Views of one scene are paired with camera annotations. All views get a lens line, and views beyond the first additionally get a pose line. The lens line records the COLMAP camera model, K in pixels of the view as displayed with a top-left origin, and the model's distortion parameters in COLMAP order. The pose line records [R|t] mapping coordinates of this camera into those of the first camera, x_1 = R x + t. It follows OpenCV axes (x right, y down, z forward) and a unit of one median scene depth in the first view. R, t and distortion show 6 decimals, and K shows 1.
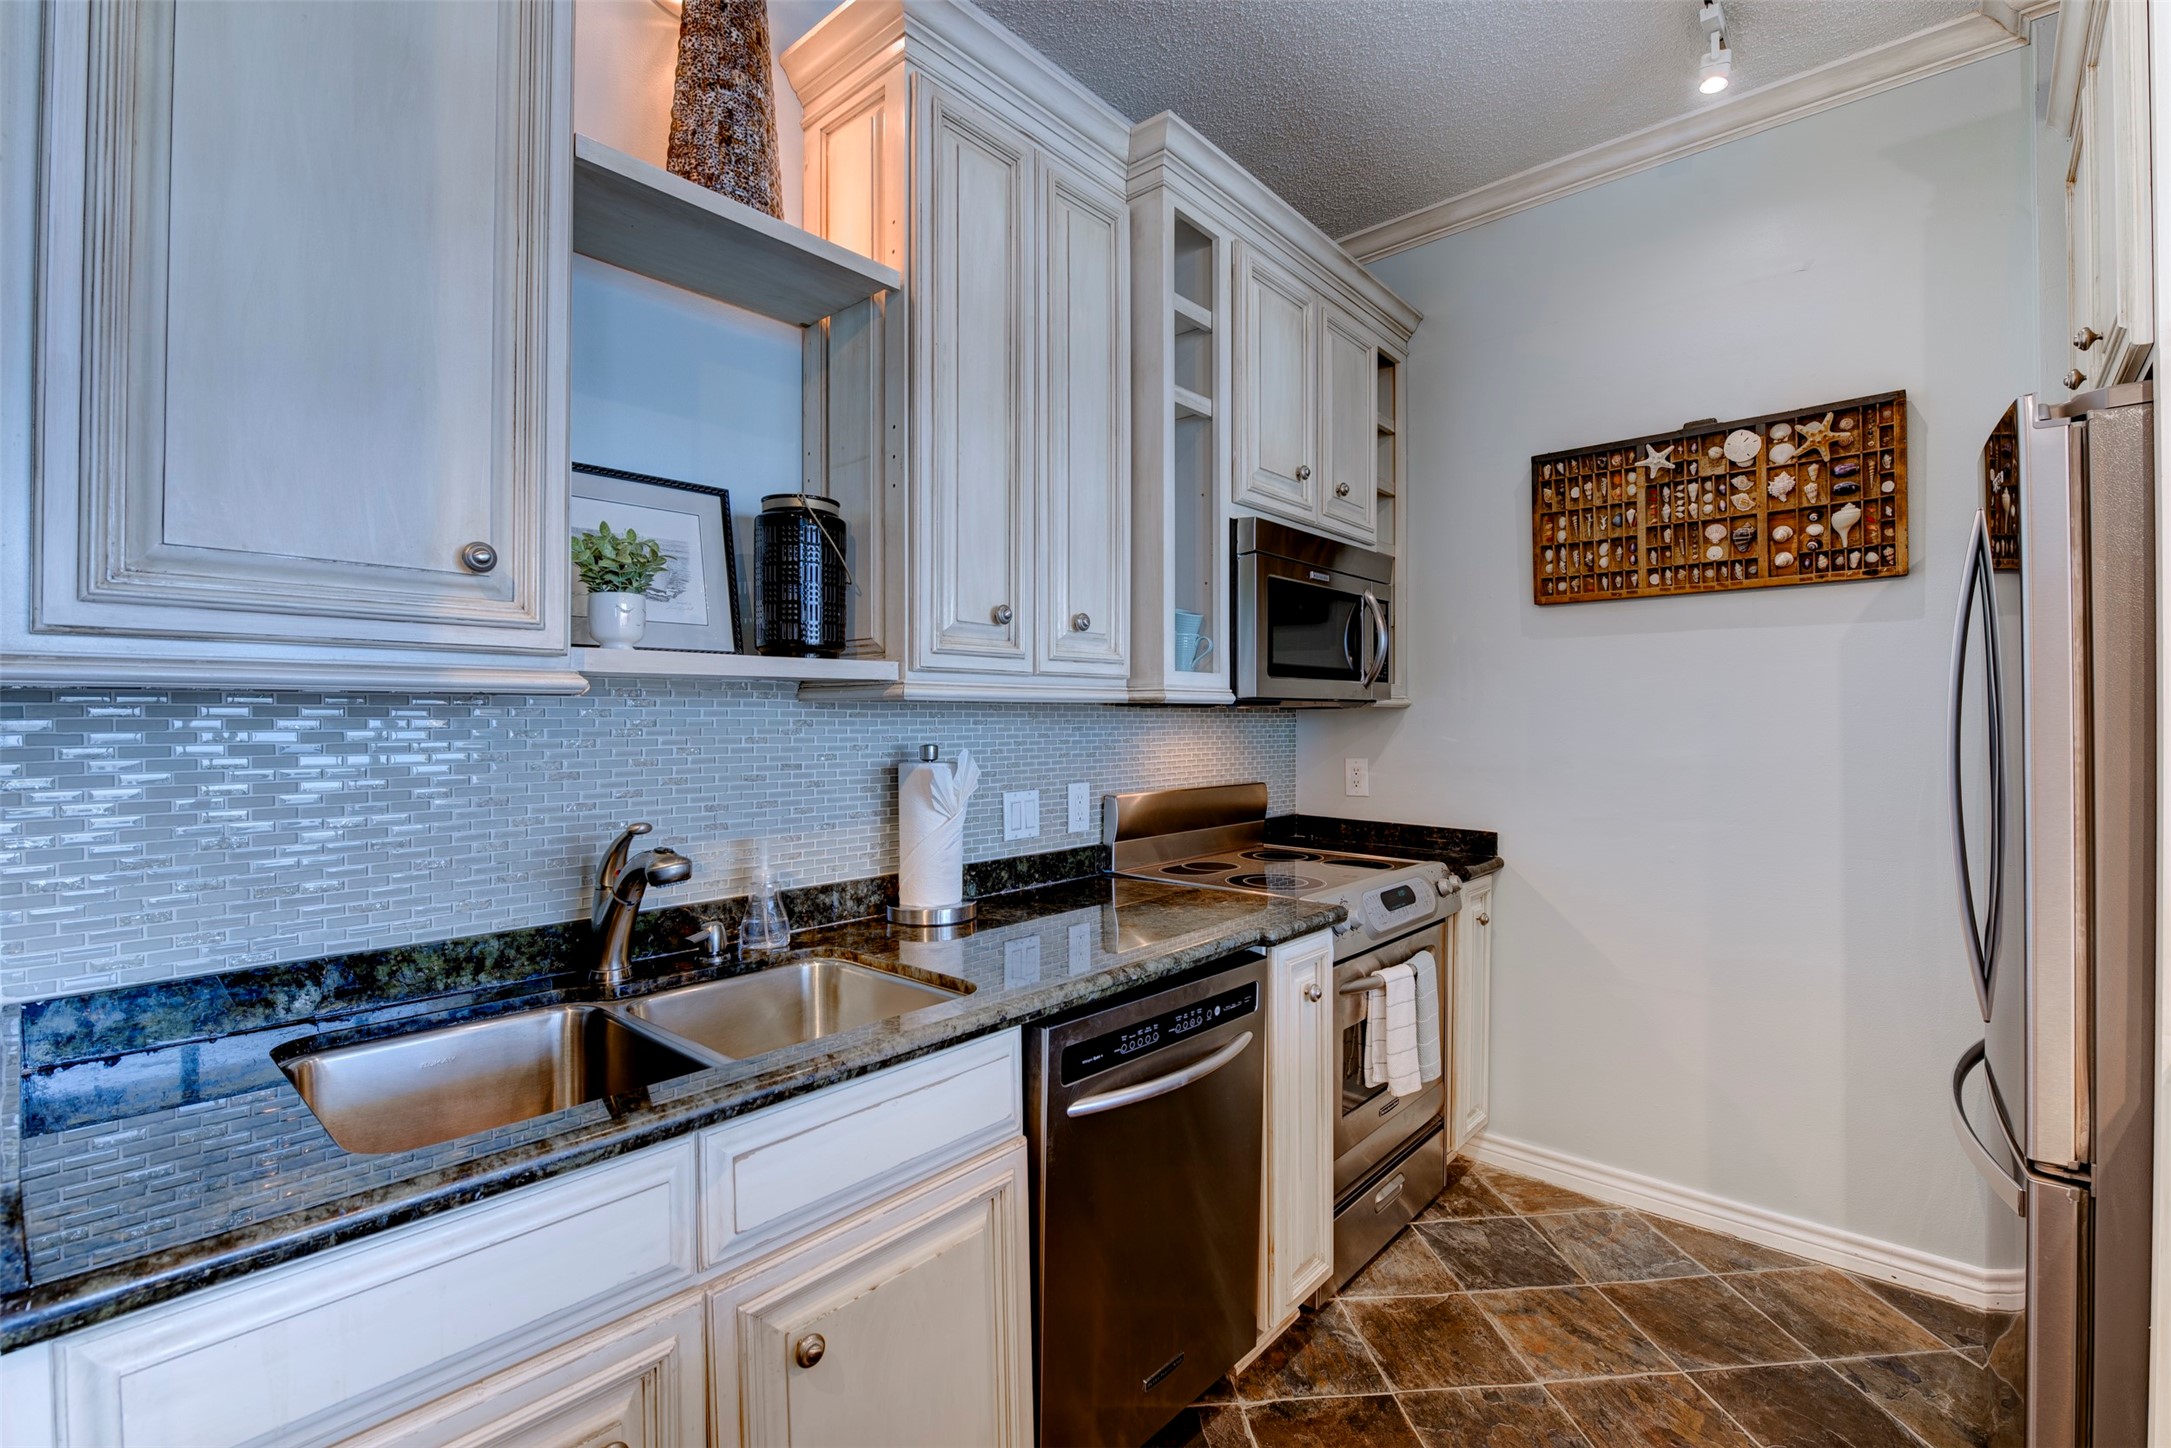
lens RADIAL K [[962.4, 0, 1087.1], [0, 962.4, 719.0], [0, 0, 1]] dist [-0.015434, -0.000738]
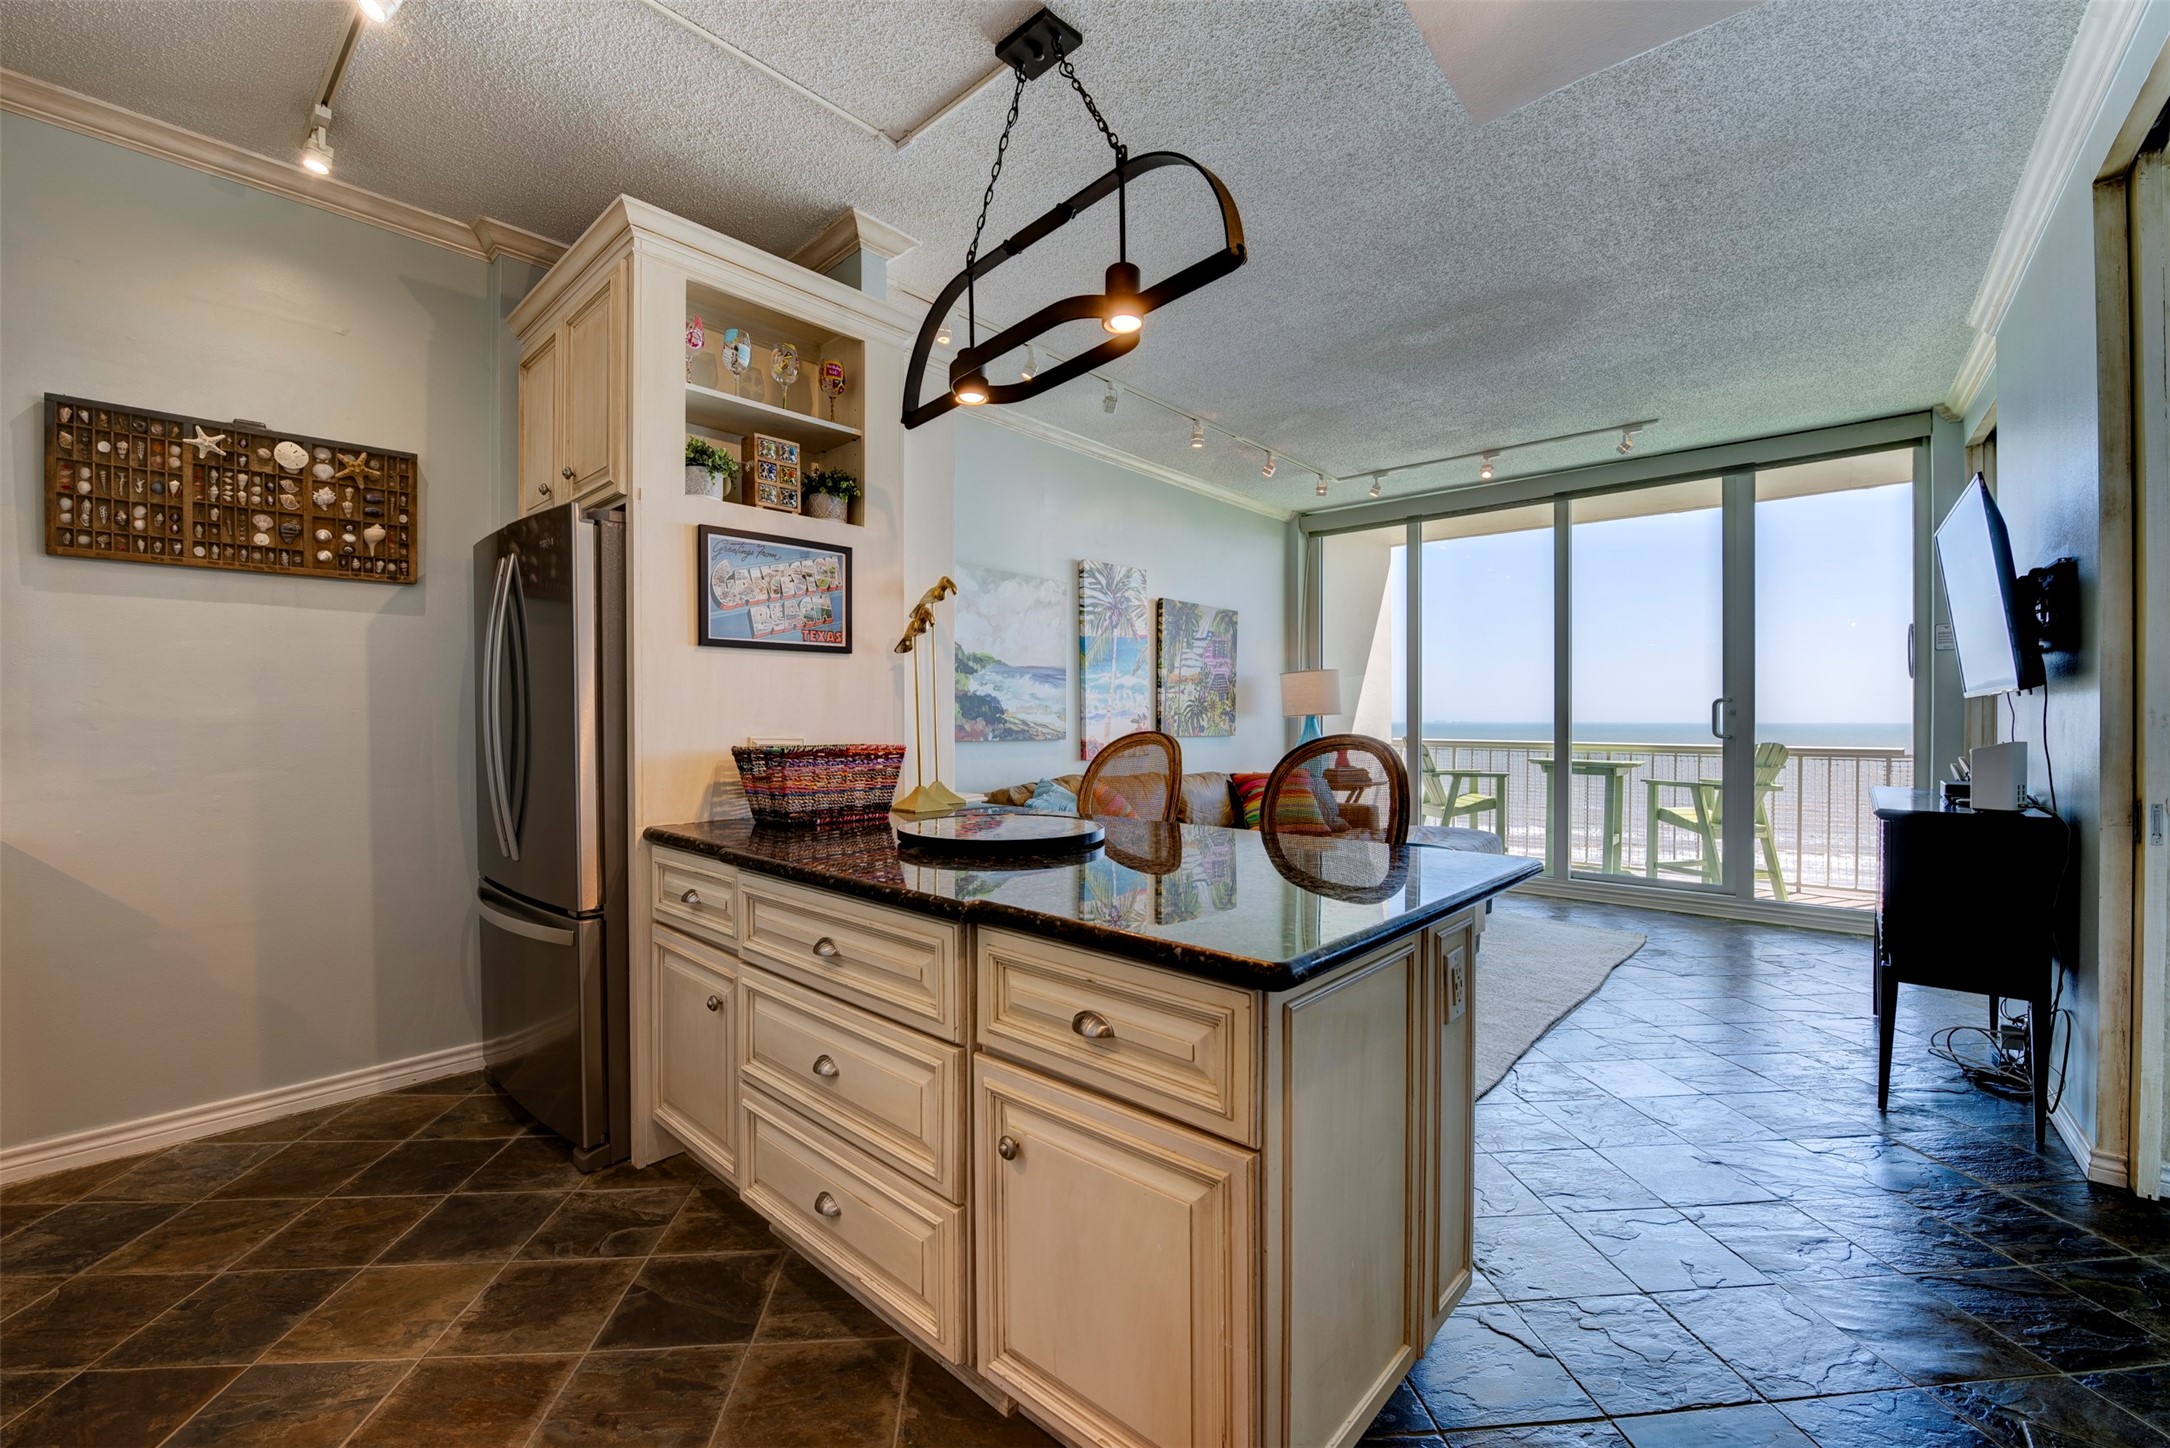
lens RADIAL K [[883.8, 0, 1072.3], [0, 883.8, 720.4], [0, 0, 1]] dist [-0.018582, -0.000776]
pose [[0.001969, -0.002221, 0.999996, -0.438348], [0.002130, 0.999995, 0.002217, 0.051431], [-0.999996, 0.002126, 0.001974, 0.012418]]
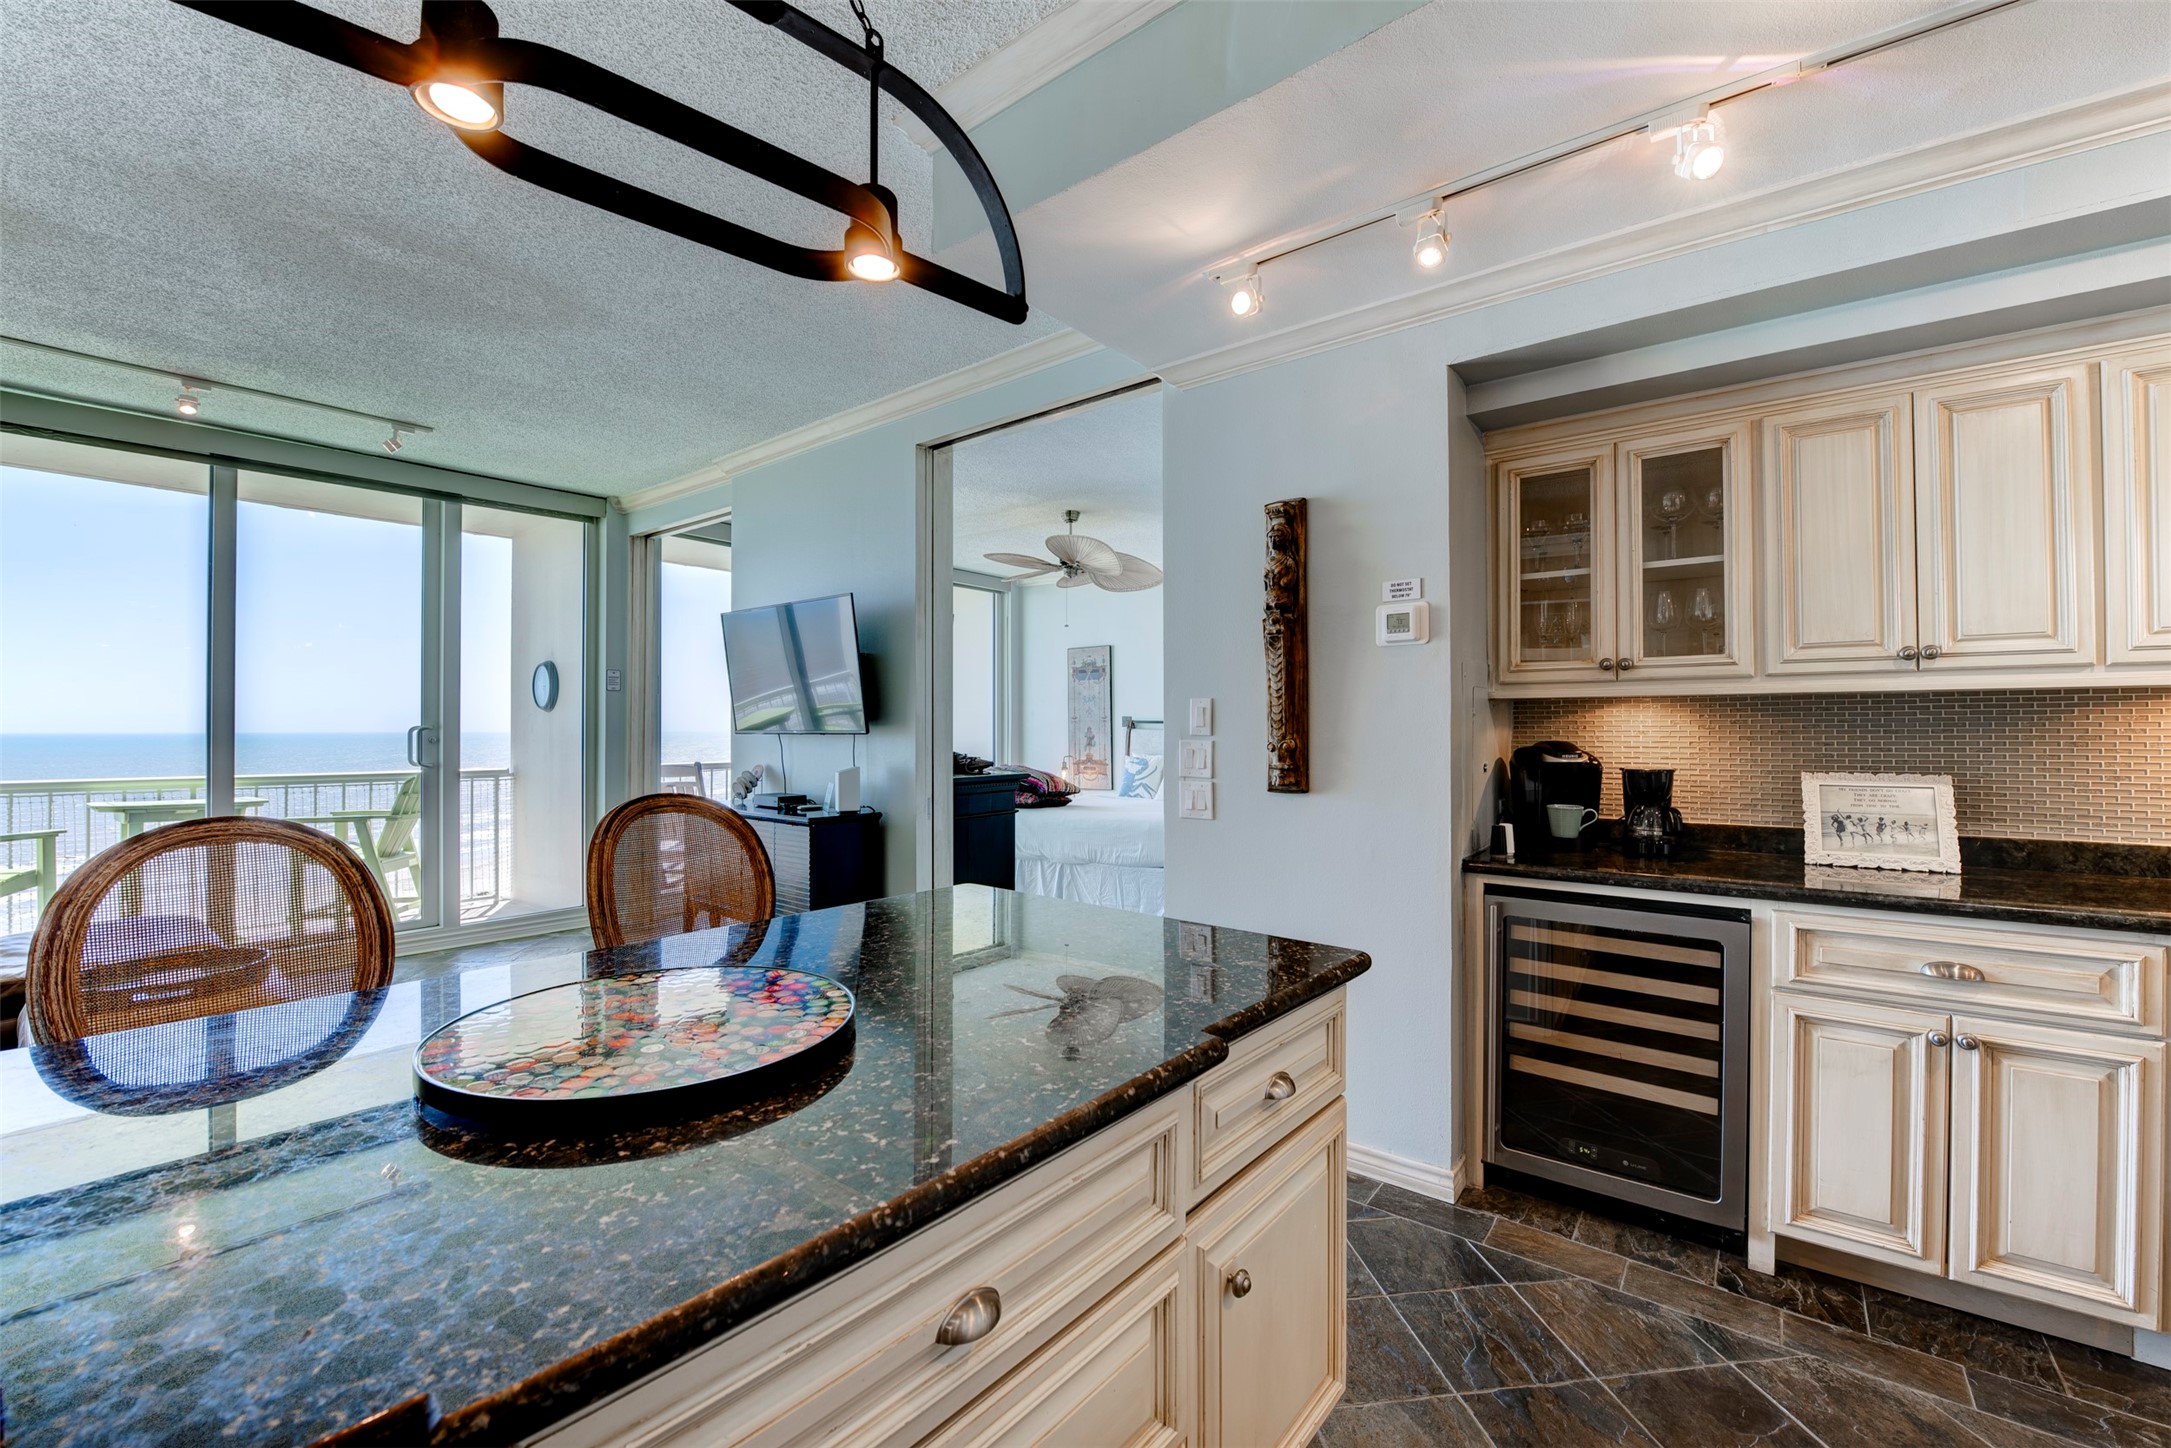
lens RADIAL K [[884.2, 0, 1080.1], [0, 884.2, 724.7], [0, 0, 1]] dist [-0.018582, -0.000776]
pose [[-0.999247, -0.000157, -0.038796, 0.317971], [-0.000033, 0.999995, -0.003194, 0.003337], [0.038797, -0.003190, -0.999242, 0.633627]]
